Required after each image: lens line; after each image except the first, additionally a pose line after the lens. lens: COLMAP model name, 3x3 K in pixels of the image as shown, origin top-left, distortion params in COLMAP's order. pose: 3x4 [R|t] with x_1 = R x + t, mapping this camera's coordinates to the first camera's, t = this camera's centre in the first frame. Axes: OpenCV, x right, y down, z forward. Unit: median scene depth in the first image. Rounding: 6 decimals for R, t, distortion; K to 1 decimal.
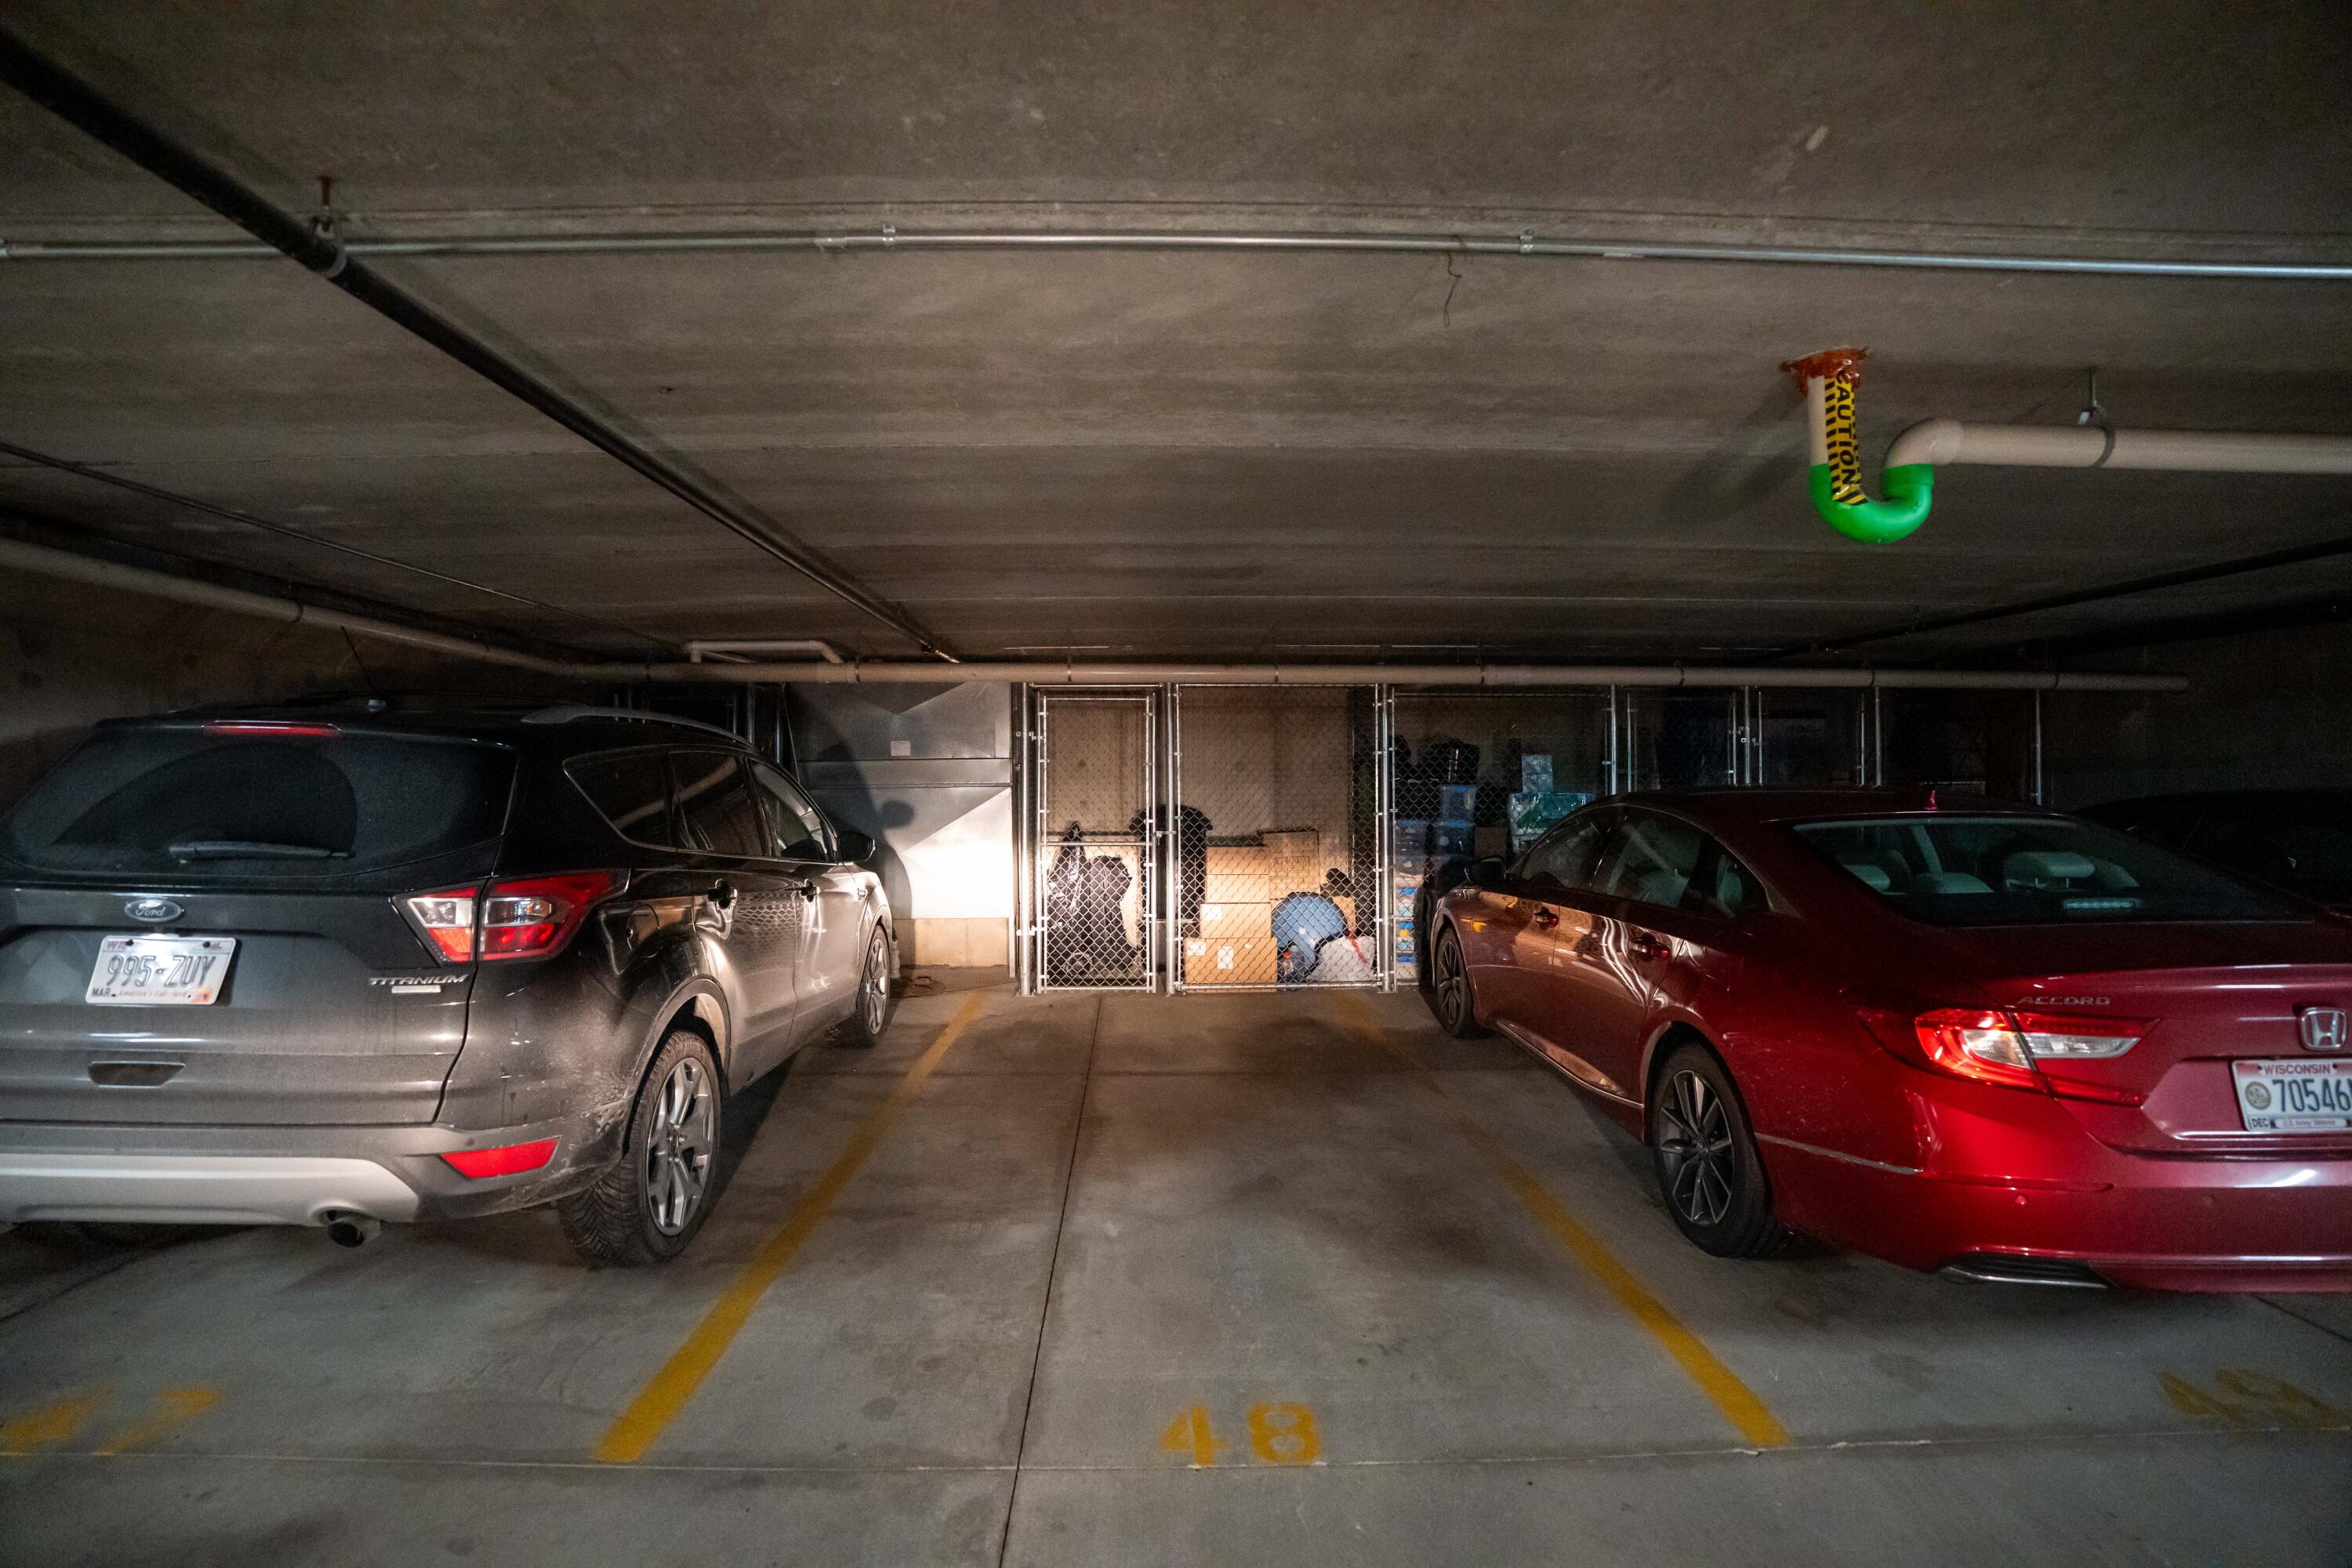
lens RADIAL K [[1089.2, 0, 1175.5], [0, 1089.2, 771.2], [0, 0, 1]] dist [-0.072273, 0.026640]
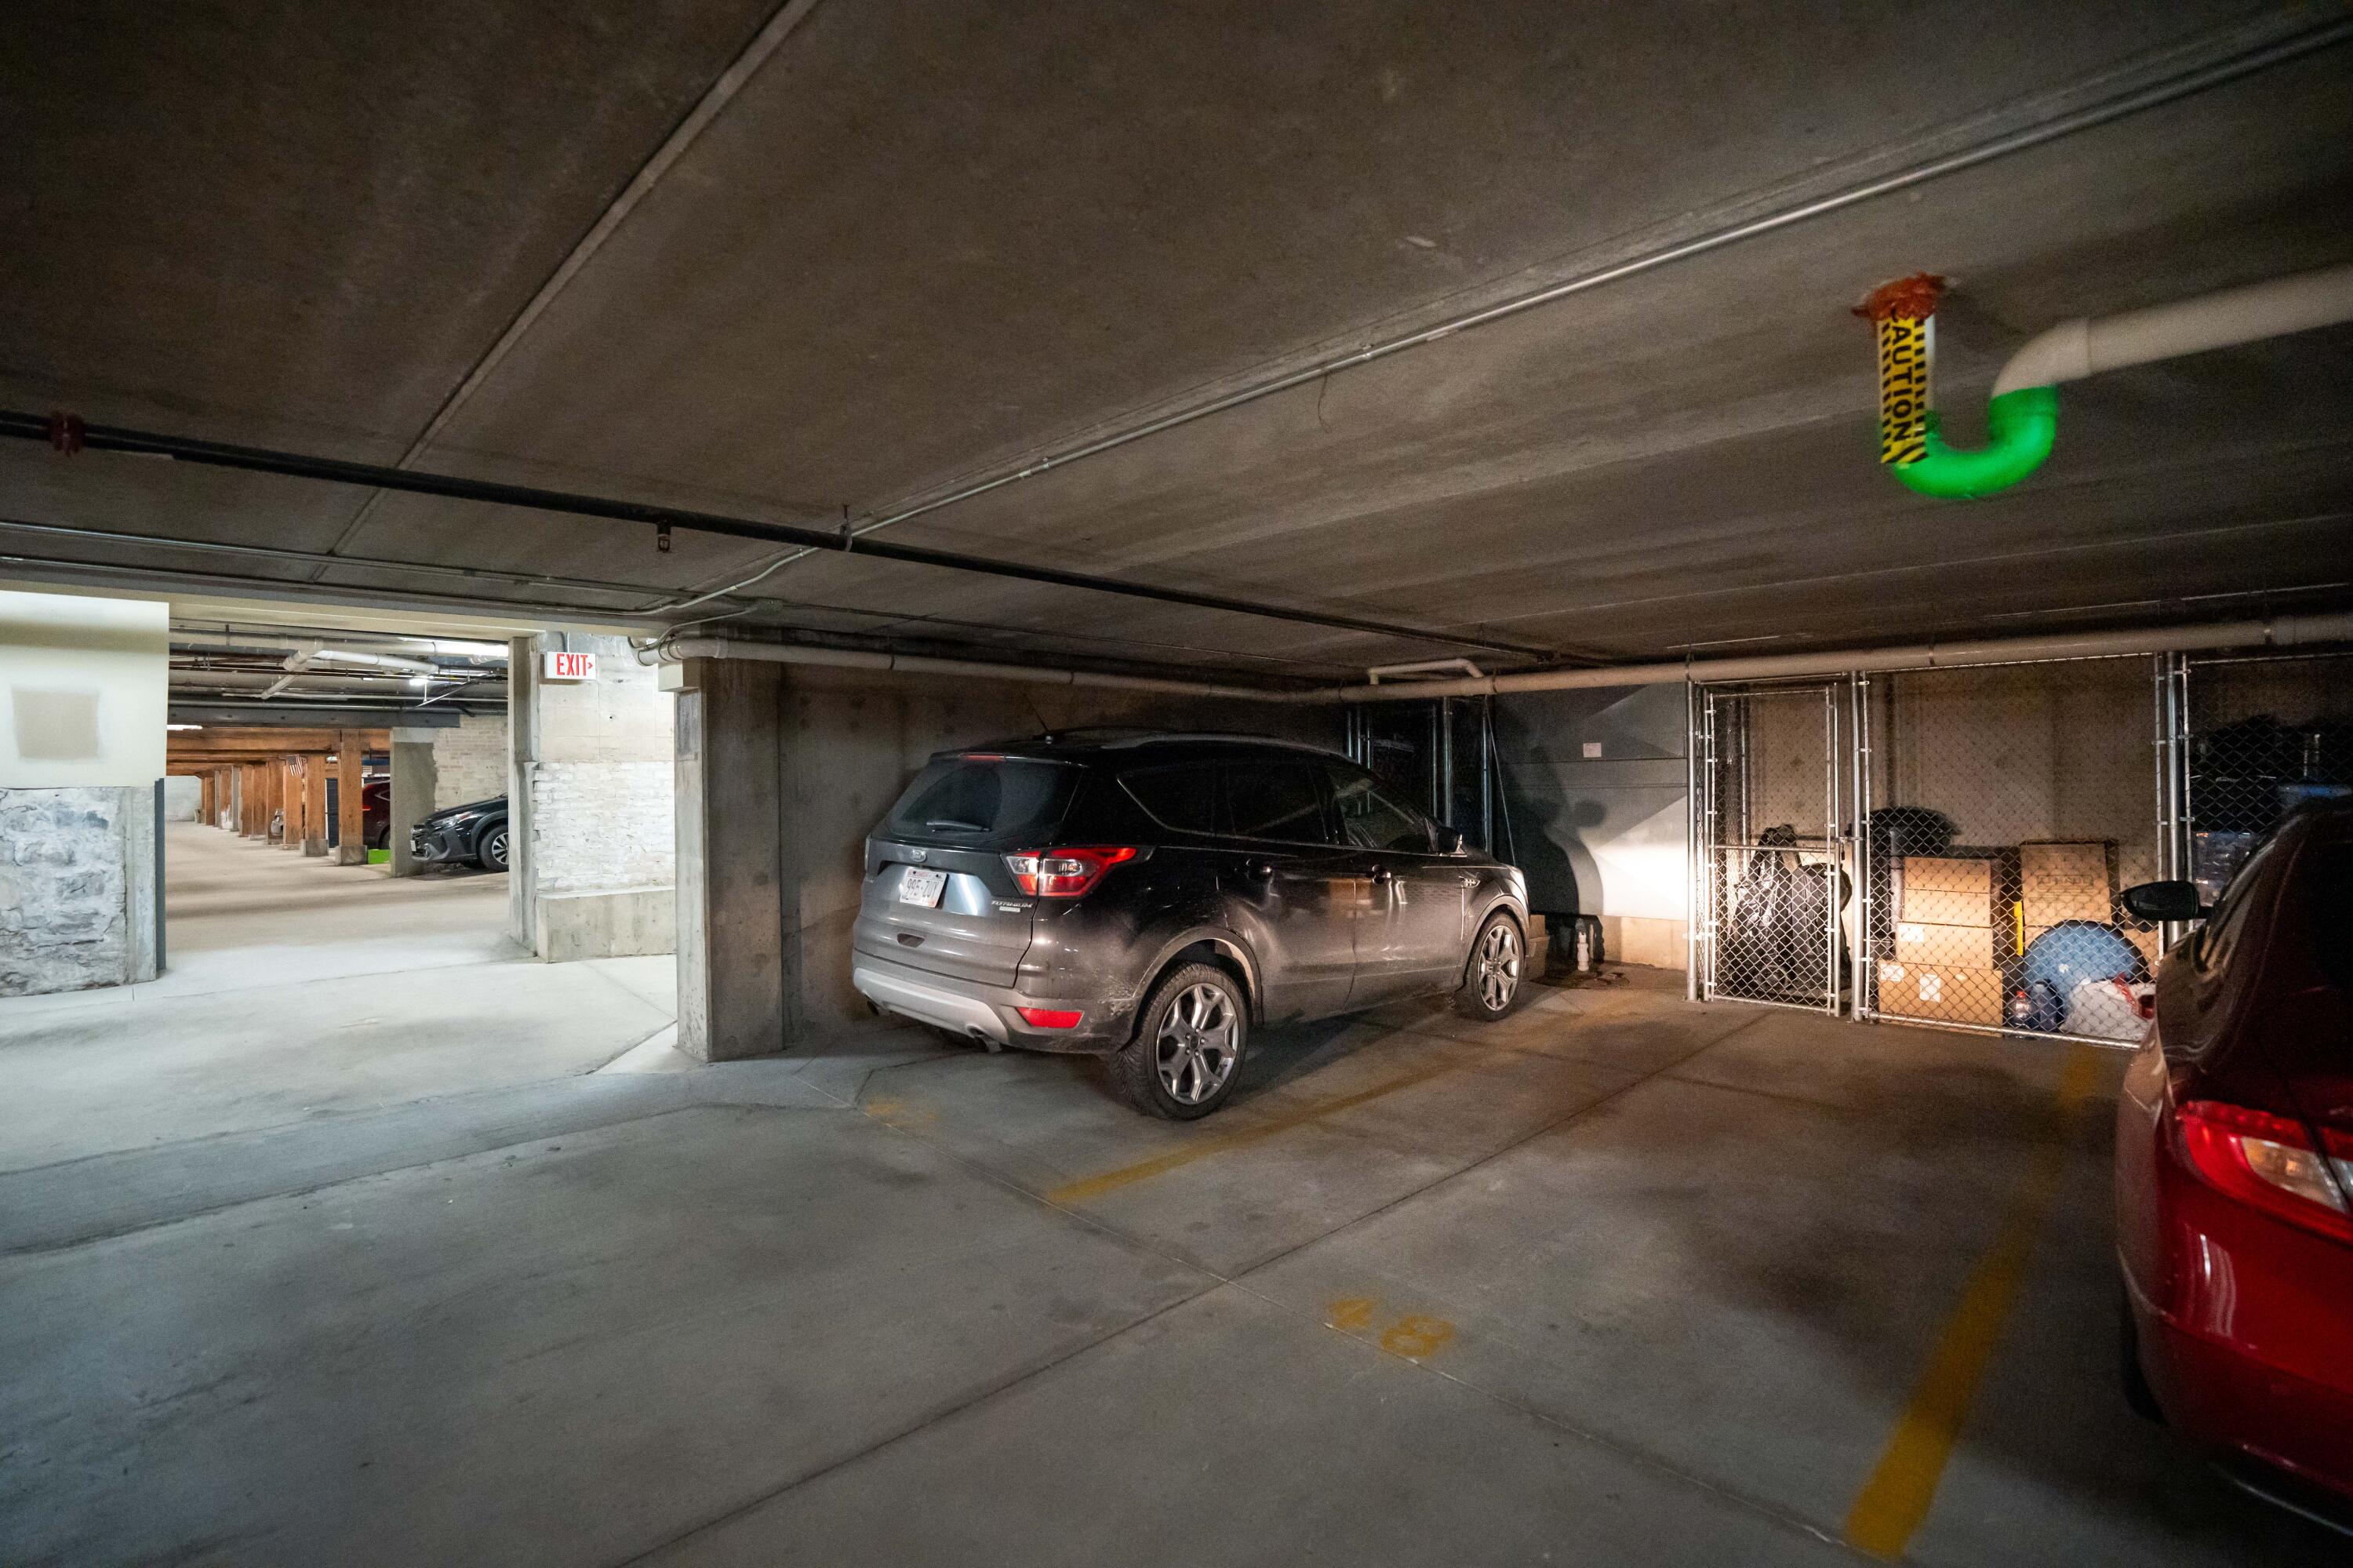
lens RADIAL K [[1103.3, 0, 1168.6], [0, 1103.3, 775.3], [0, 0, 1]] dist [-0.073895, 0.028037]
pose [[0.675848, -0.007948, -0.736998, 0.478638], [0.012574, 0.999921, 0.000747, -0.005422], [0.736934, -0.009772, 0.675894, -0.009199]]
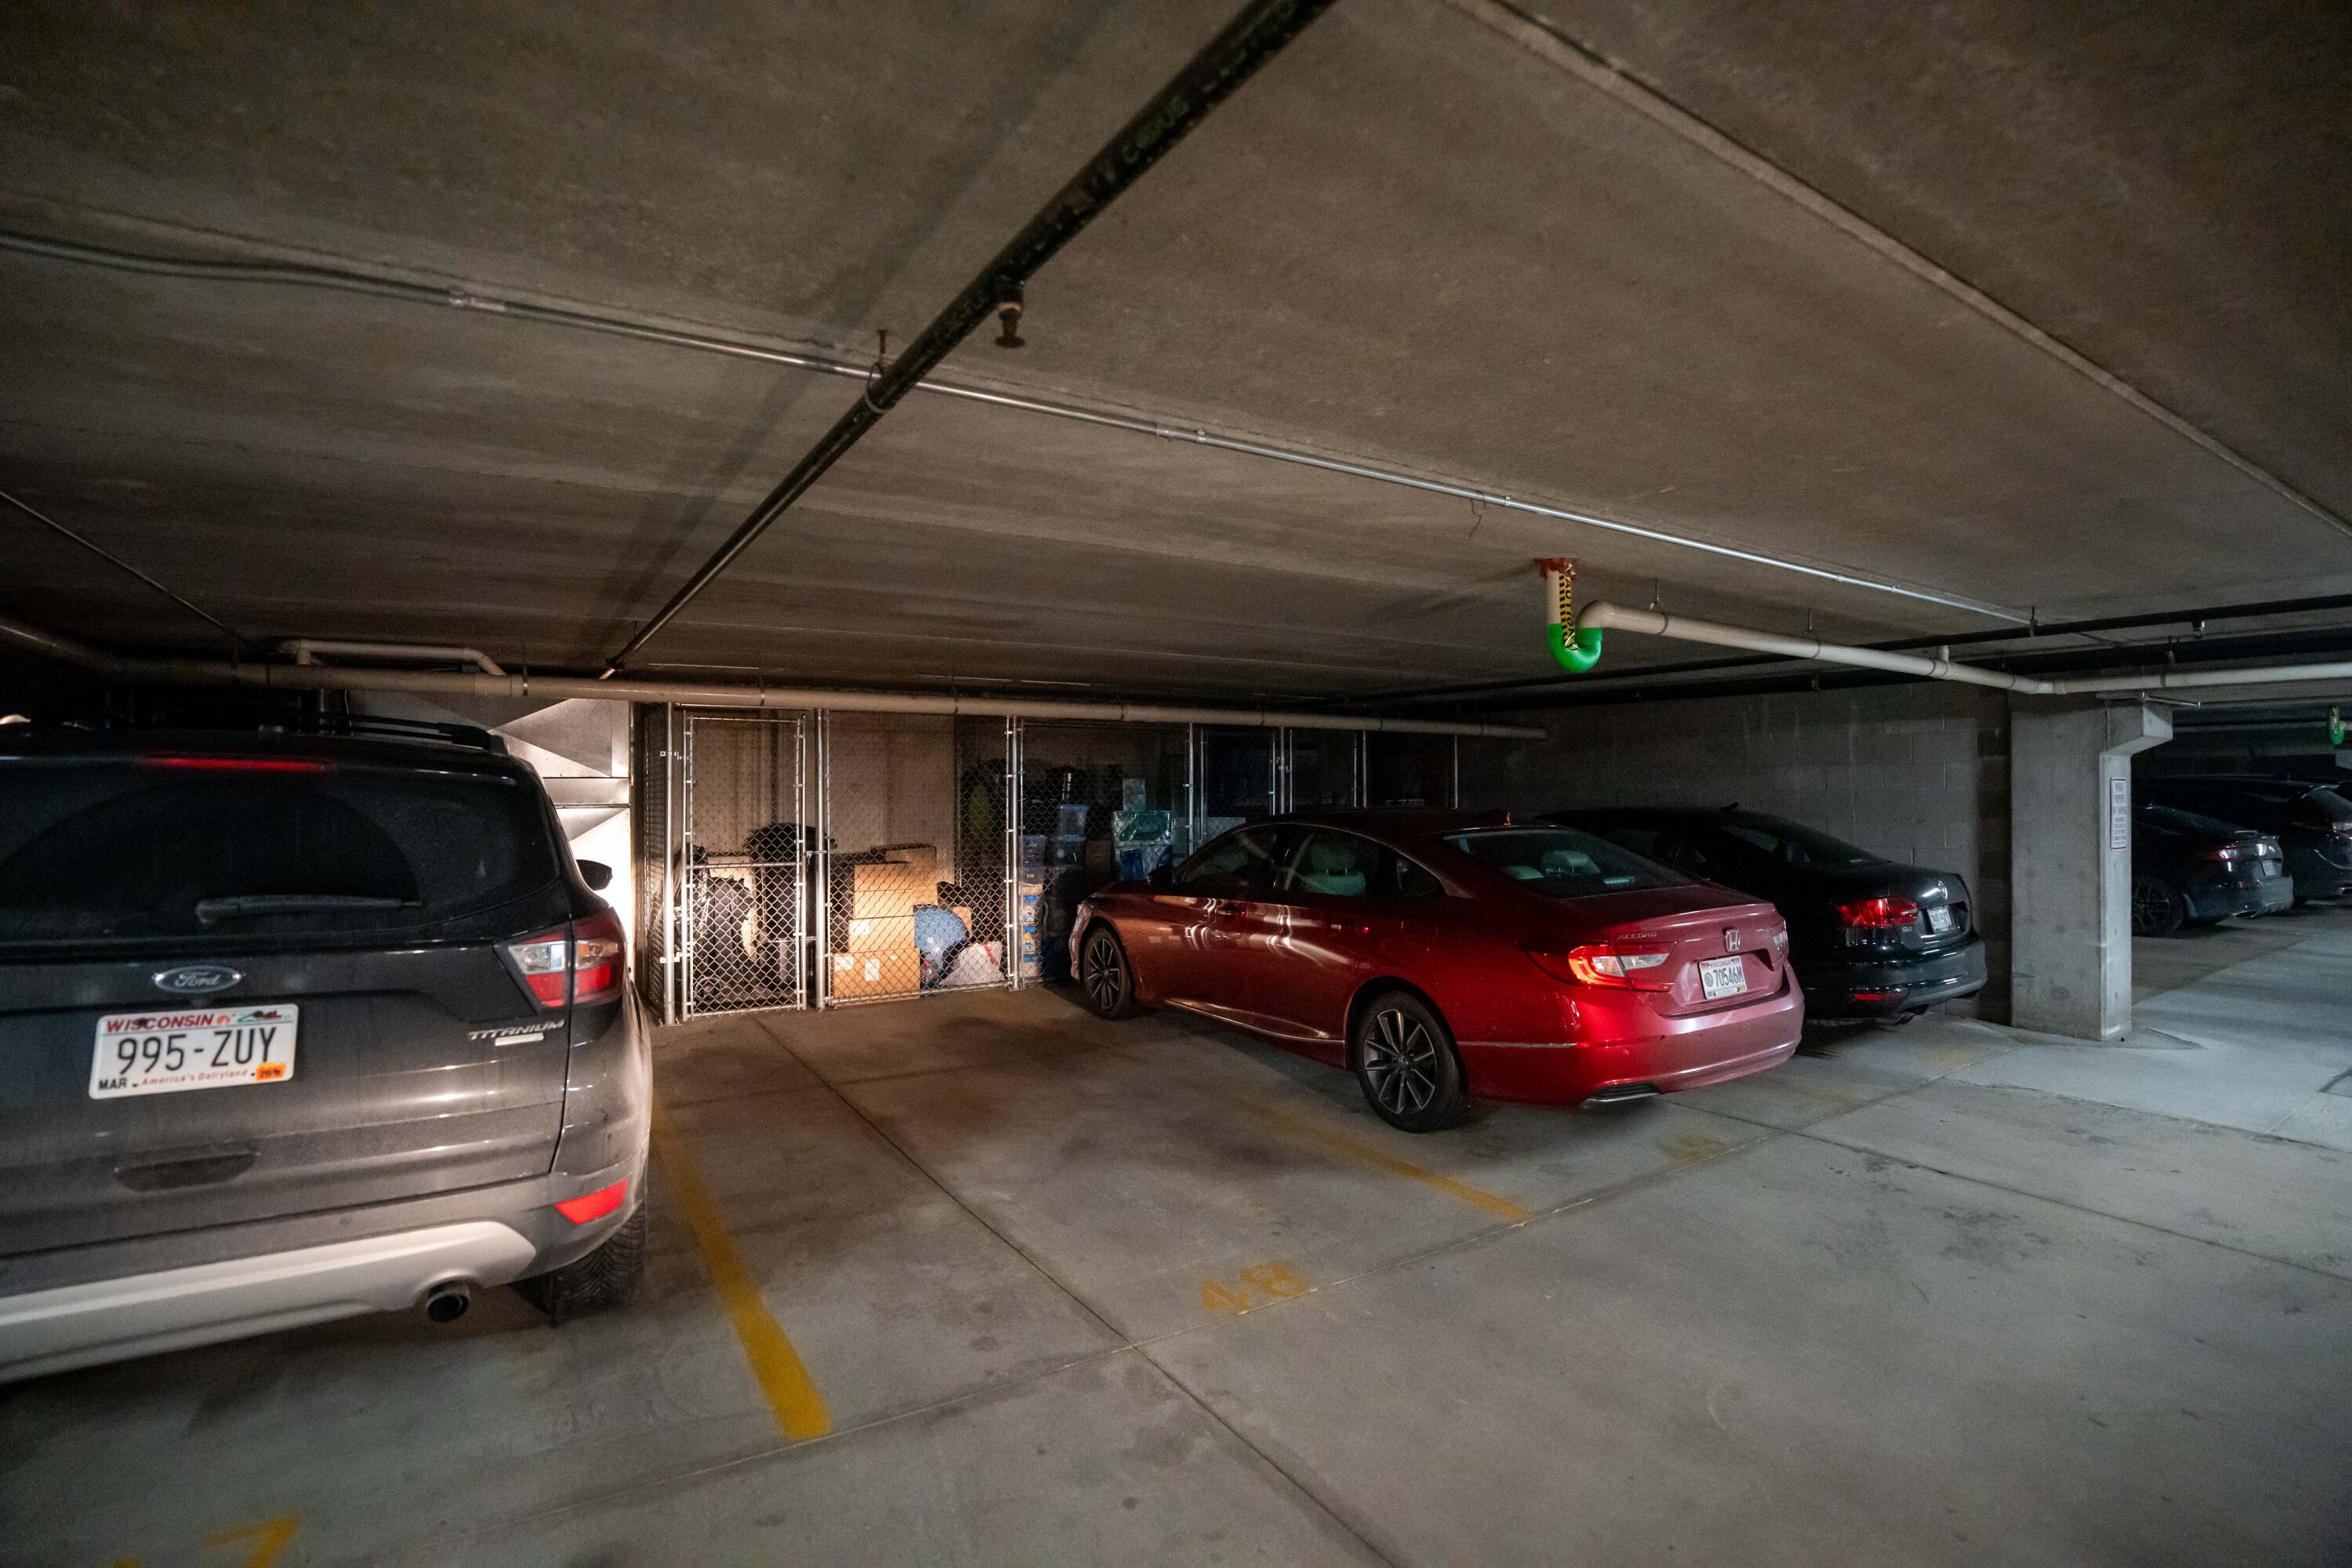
lens RADIAL K [[1089.2, 0, 1175.5], [0, 1089.2, 771.2], [0, 0, 1]] dist [-0.072273, 0.026640]
pose [[0.858875, 0.009727, 0.512093, -0.437372], [-0.004625, 0.999926, -0.011236, -0.018674], [-0.512165, 0.007282, 0.858856, -0.088401]]
